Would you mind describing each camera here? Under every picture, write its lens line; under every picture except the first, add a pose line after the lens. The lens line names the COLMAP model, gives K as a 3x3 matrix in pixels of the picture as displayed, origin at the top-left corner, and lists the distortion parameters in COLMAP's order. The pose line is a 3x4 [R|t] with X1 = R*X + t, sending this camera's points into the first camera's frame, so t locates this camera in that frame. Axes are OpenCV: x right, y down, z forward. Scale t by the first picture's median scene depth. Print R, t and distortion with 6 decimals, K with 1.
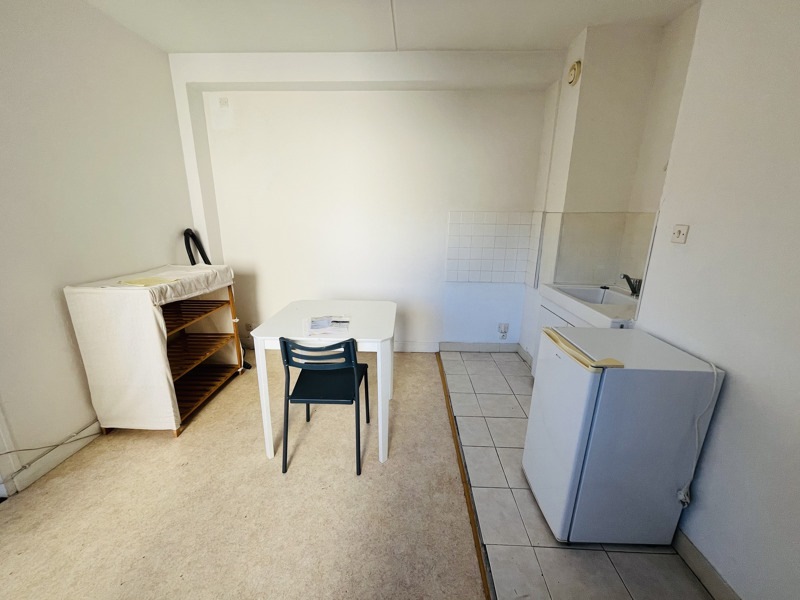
lens RADIAL K [[327.0, 0, 395.1], [0, 327.0, 299.5], [0, 0, 1]] dist [0.010604, -0.000230]
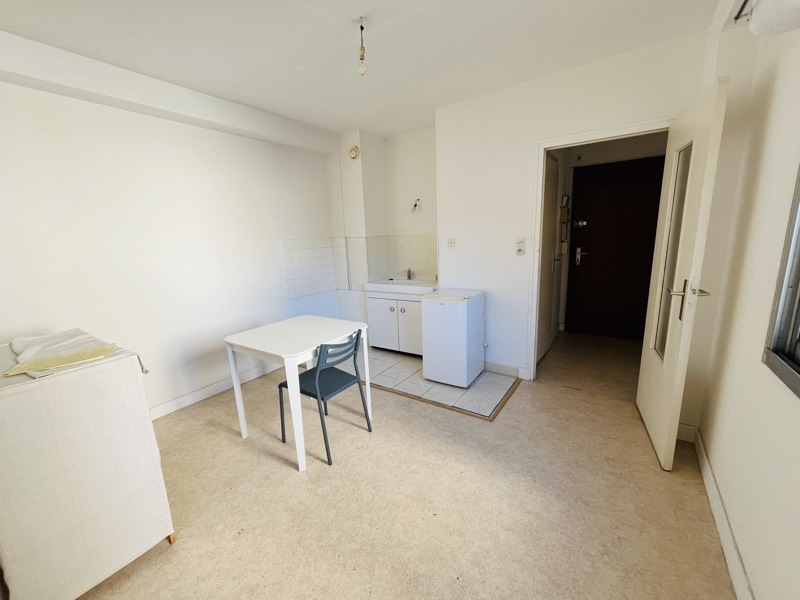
lens RADIAL K [[327.0, 0, 386.1], [0, 327.0, 307.3], [0, 0, 1]] dist [0.010604, -0.000230]
pose [[0.551640, -0.218115, 0.805058, -0.922702], [0.264843, 0.961058, 0.078905, -0.043180], [-0.790918, 0.169687, 0.587925, 0.058446]]
